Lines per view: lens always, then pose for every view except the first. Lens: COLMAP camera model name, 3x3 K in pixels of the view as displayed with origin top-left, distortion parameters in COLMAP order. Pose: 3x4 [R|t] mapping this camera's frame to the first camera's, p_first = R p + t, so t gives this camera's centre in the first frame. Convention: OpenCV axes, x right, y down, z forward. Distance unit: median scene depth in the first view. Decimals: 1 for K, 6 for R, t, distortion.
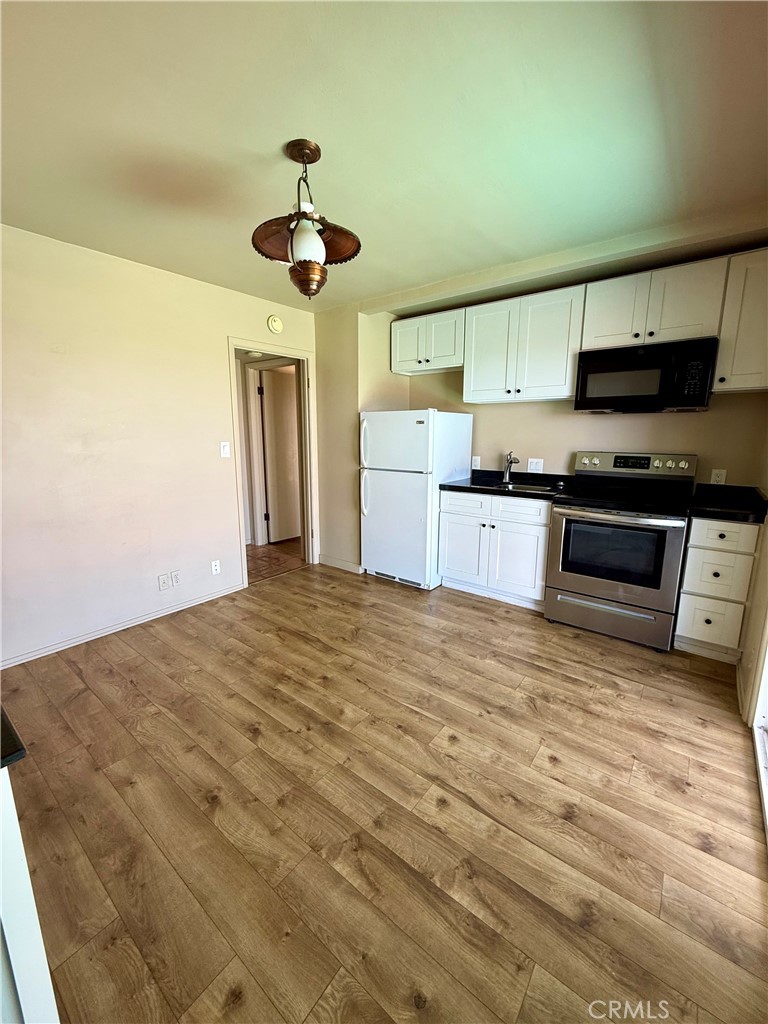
lens RADIAL K [[409.7, 0, 385.4], [0, 409.7, 508.7], [0, 0, 1]] dist [-0.001285, 0.000570]
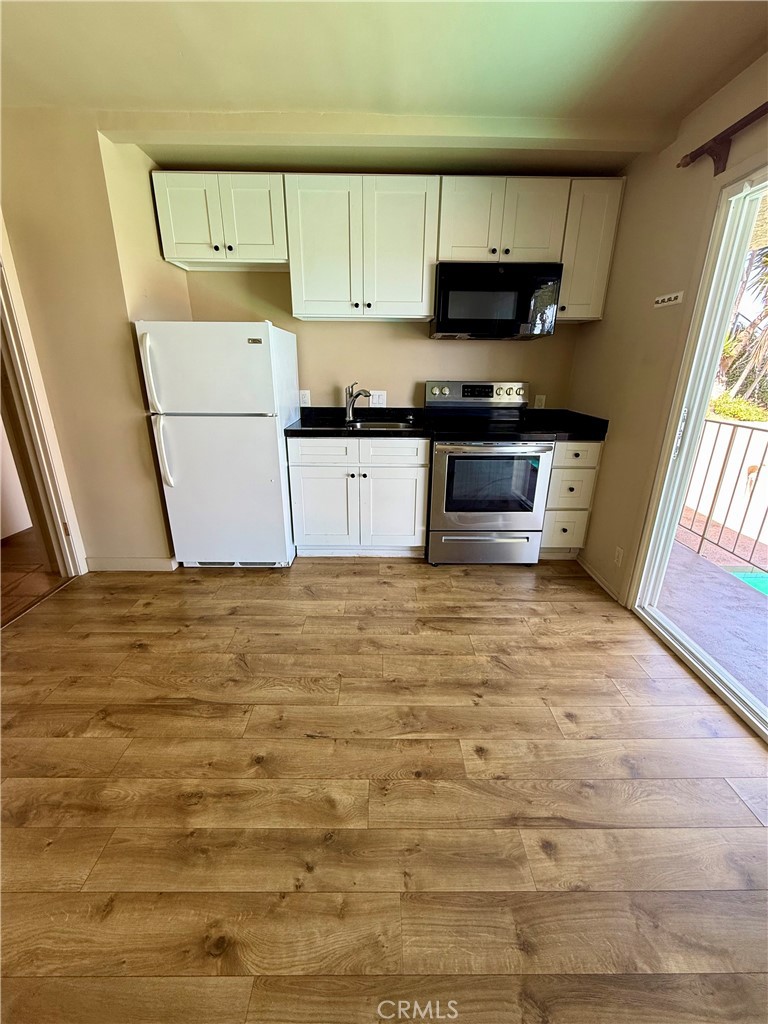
lens RADIAL K [[409.7, 0, 385.4], [0, 409.7, 508.7], [0, 0, 1]] dist [-0.001285, 0.000570]
pose [[0.784141, -0.198692, 0.587916, -0.232707], [0.108108, 0.976610, 0.185864, -0.045431], [-0.611094, -0.082185, 0.787280, 0.343042]]
